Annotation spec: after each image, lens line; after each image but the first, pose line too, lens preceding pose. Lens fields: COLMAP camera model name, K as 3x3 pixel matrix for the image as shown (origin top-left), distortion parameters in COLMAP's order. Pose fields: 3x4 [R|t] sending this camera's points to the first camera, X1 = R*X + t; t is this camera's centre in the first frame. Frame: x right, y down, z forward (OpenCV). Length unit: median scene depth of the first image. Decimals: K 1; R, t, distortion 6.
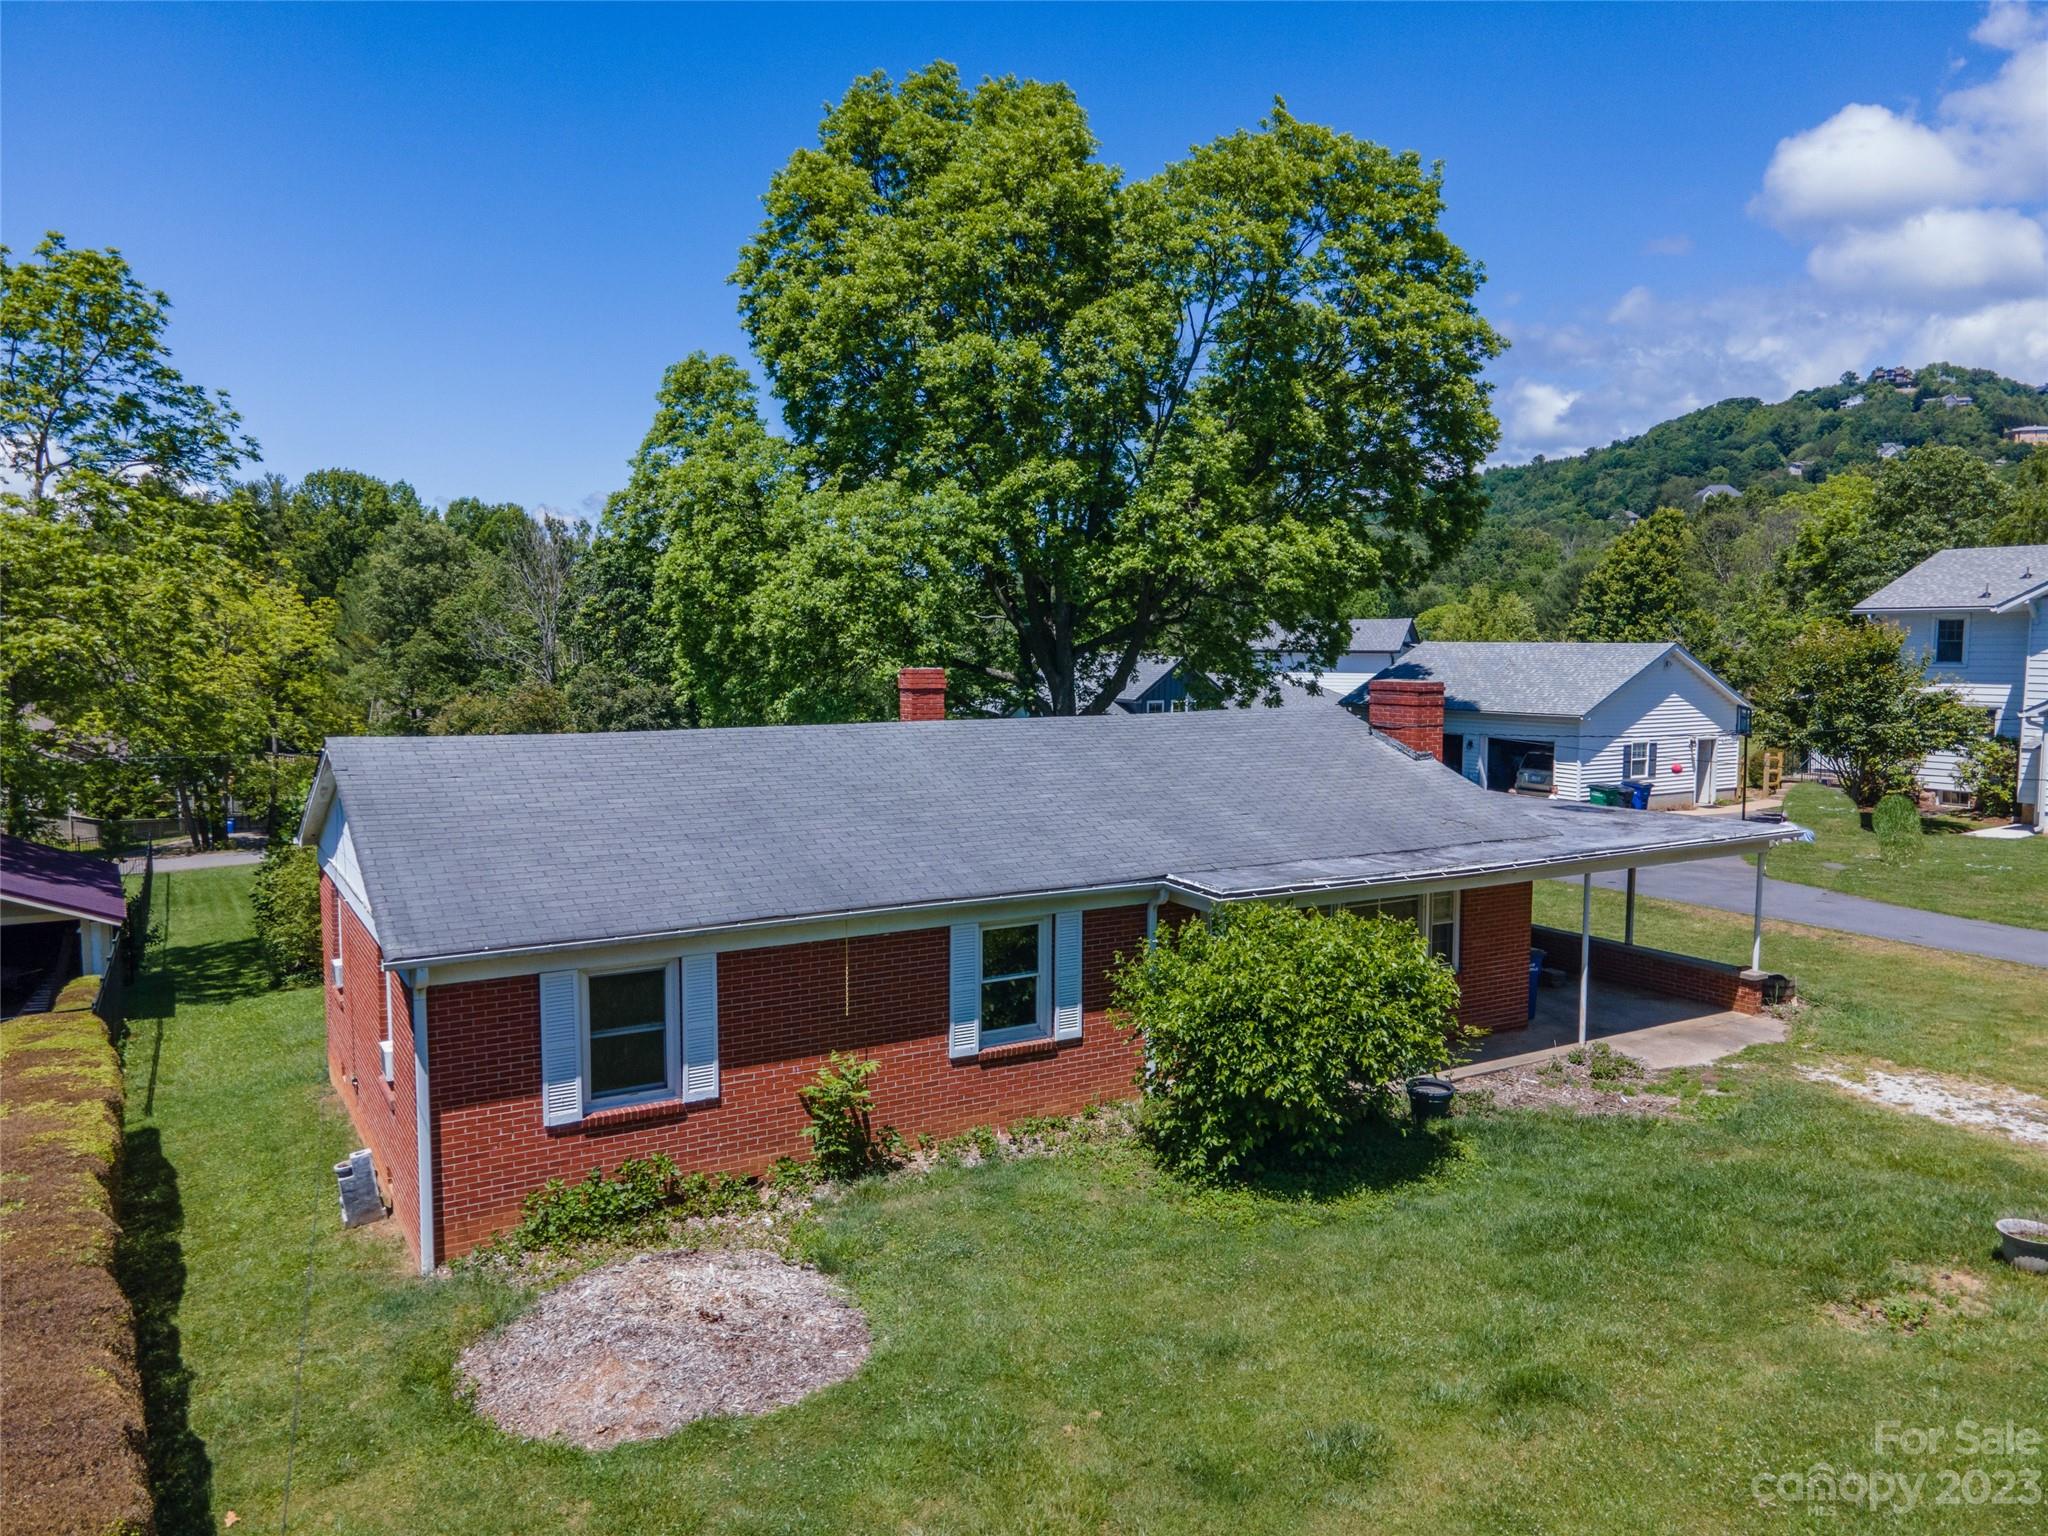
lens RADIAL K [[1479.3, 0, 1021.6], [0, 1479.3, 764.1], [0, 0, 1]] dist [0.051533, -0.000641]
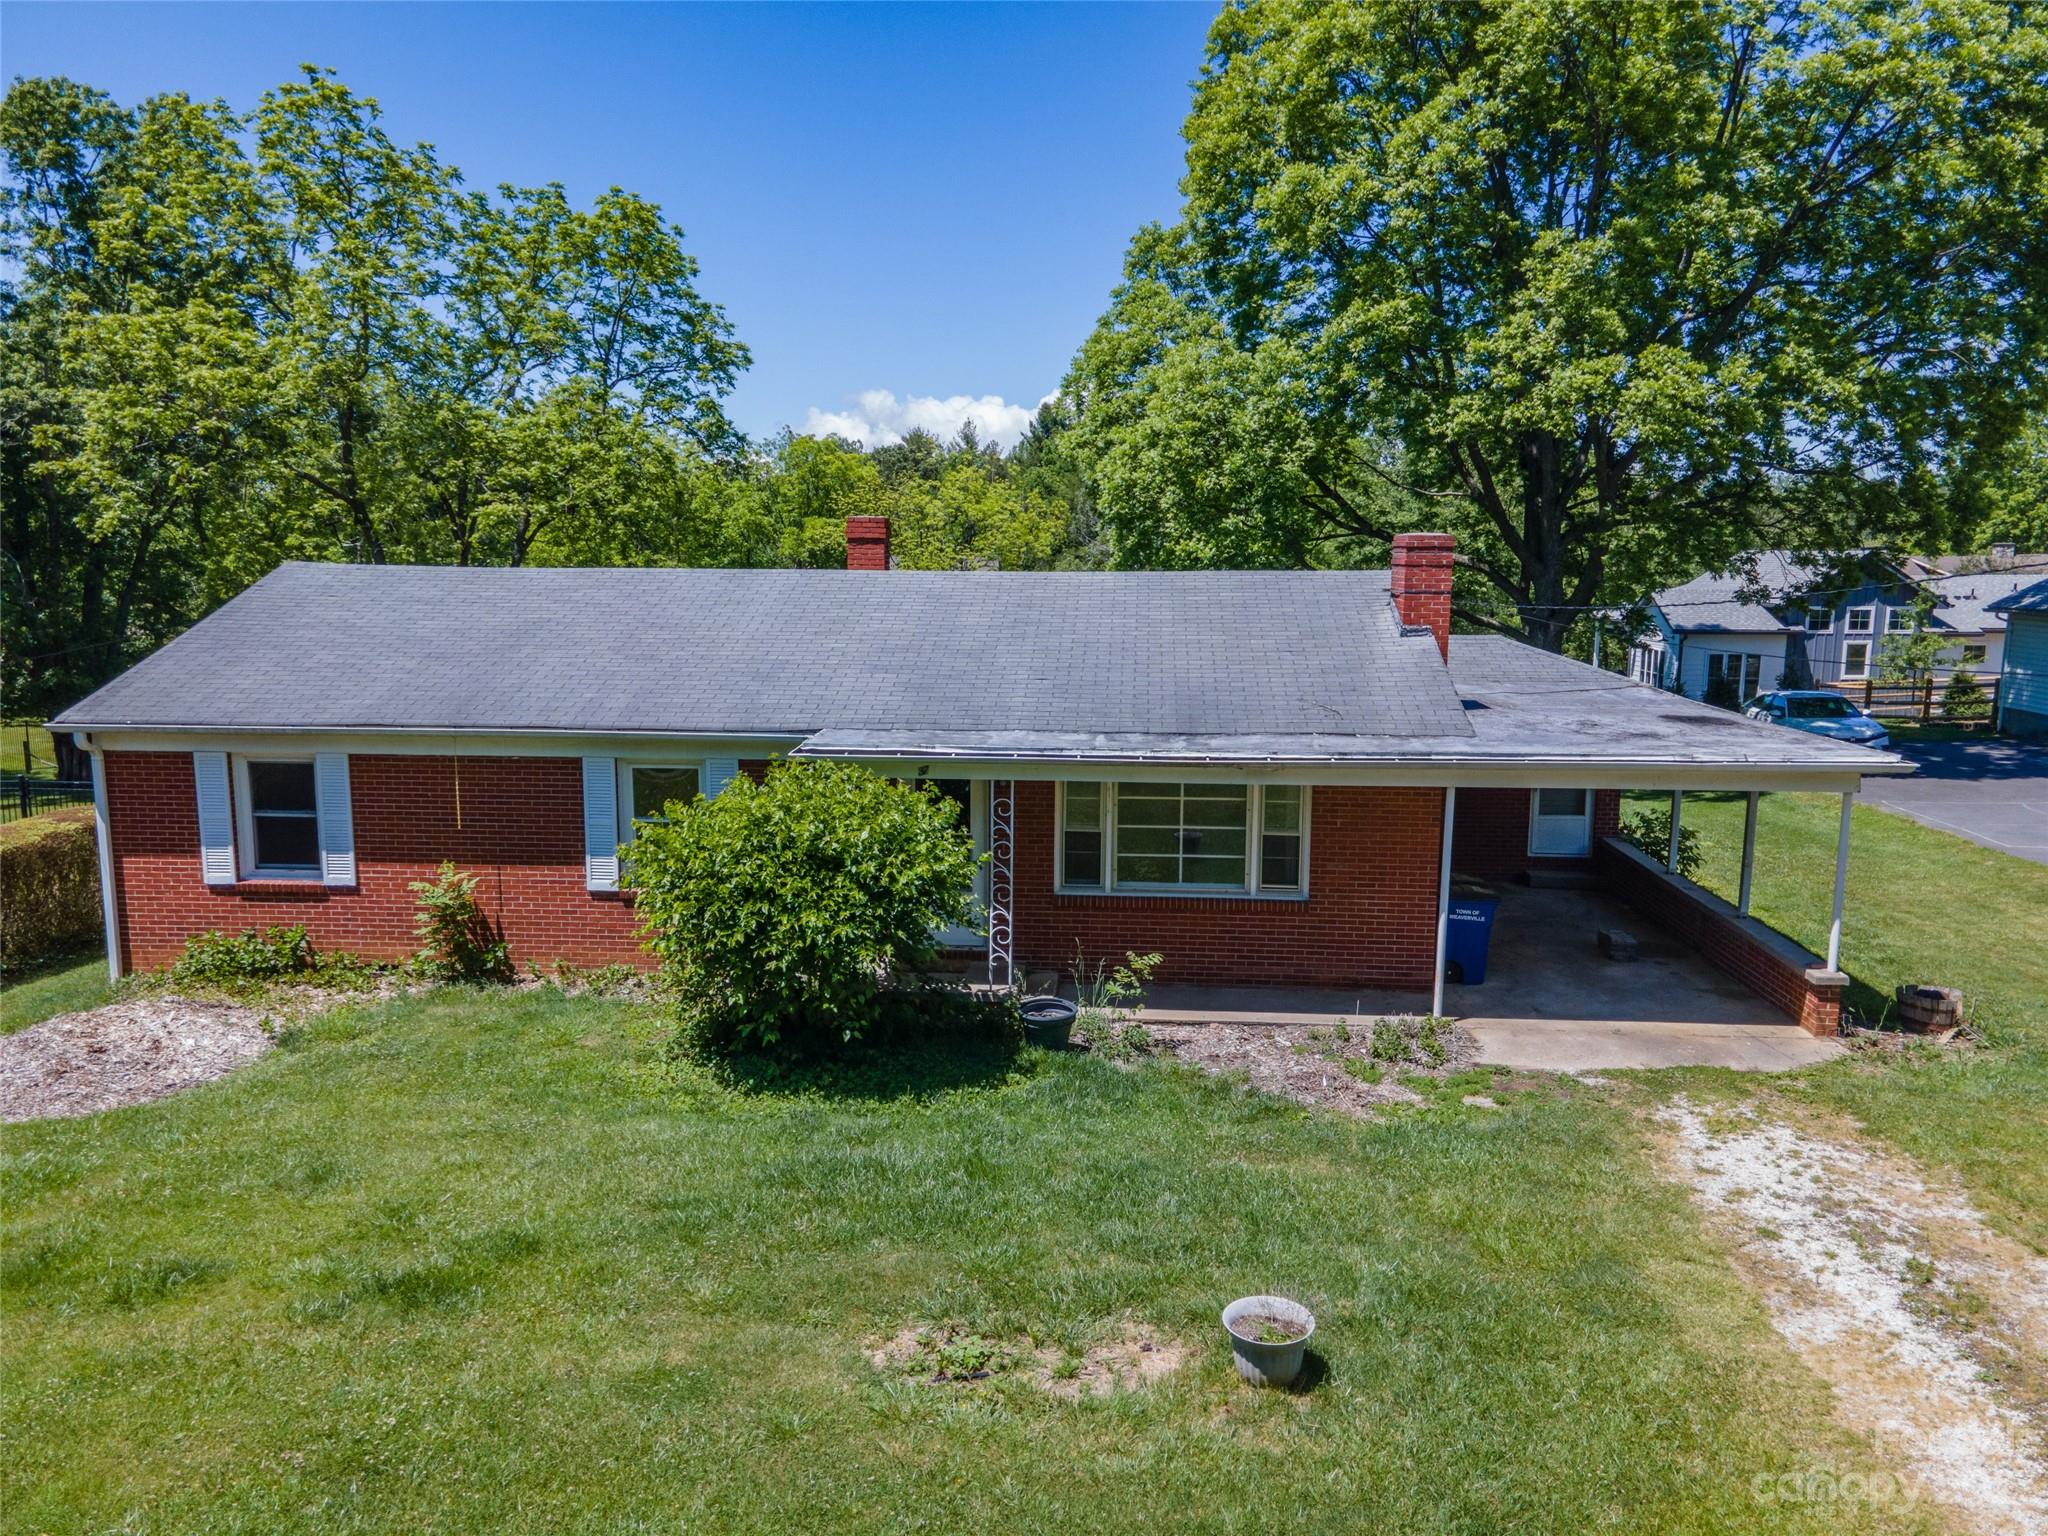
lens RADIAL K [[1479.3, 0, 1021.6], [0, 1479.3, 764.1], [0, 0, 1]] dist [0.051533, -0.000641]
pose [[0.826153, 0.088302, -0.556484, 0.742417], [-0.056763, 0.995662, 0.073720, 0.023777], [0.560580, -0.029316, 0.827582, 0.338160]]
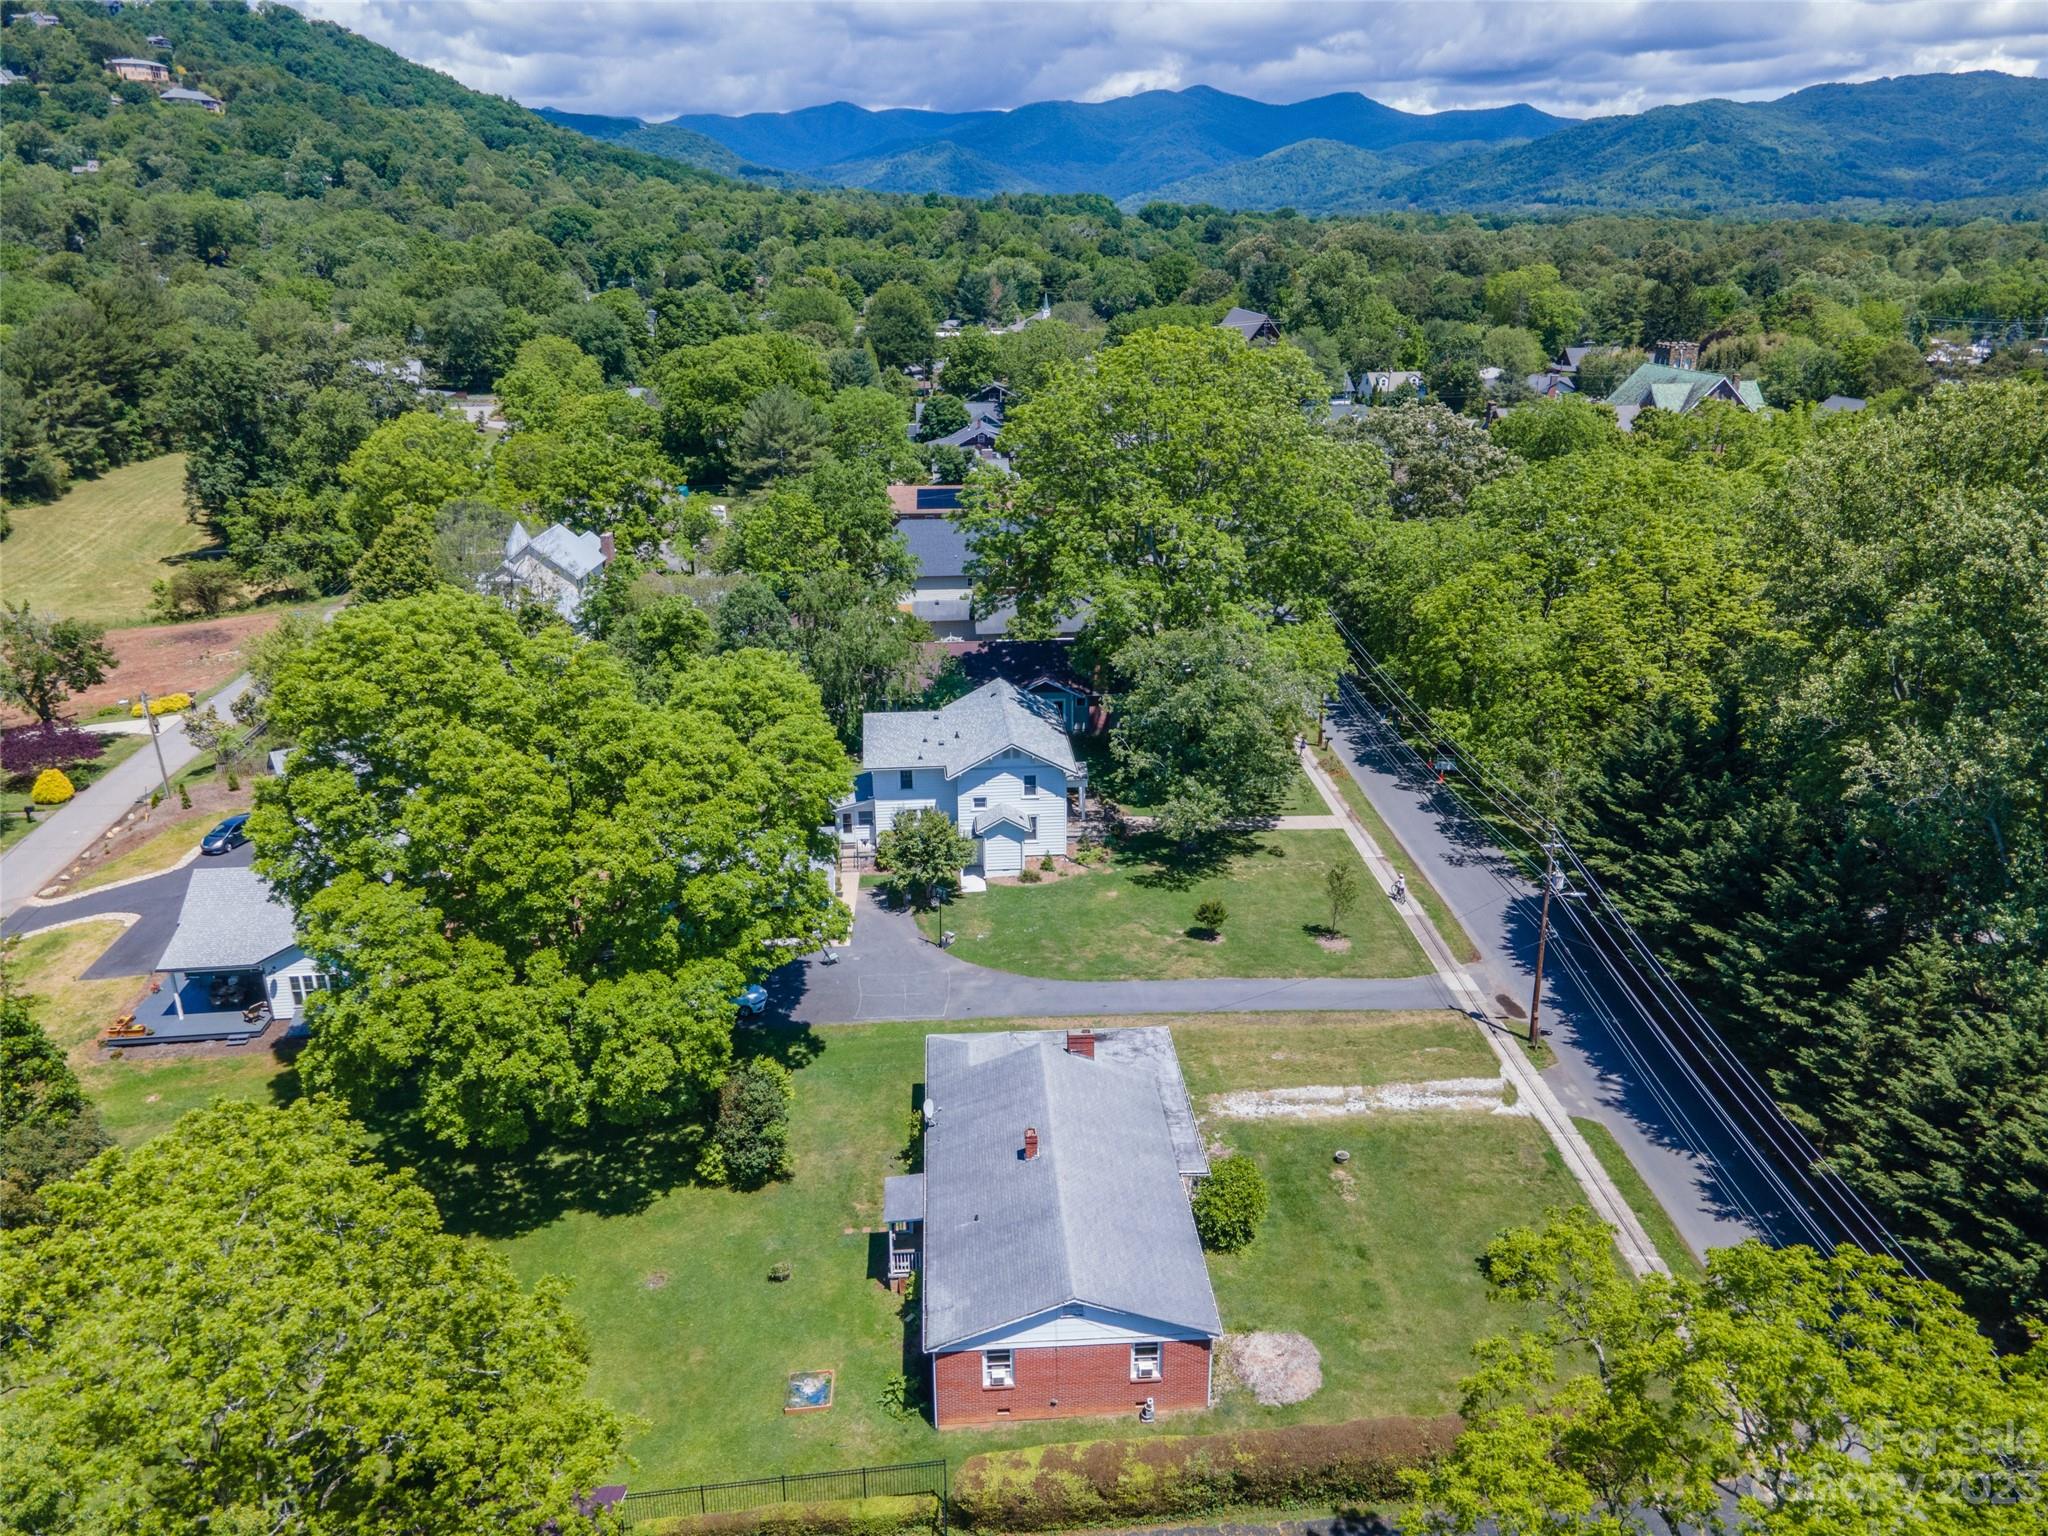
lens RADIAL K [[1477.8, 0, 1017.1], [0, 1477.8, 781.8], [0, 0, 1]] dist [0.044393, -0.003532]
pose [[0.449833, -0.326392, 0.831336, -2.507377], [0.092999, 0.942887, 0.319867, -1.841542], [-0.888258, -0.066573, 0.454495, -0.059268]]
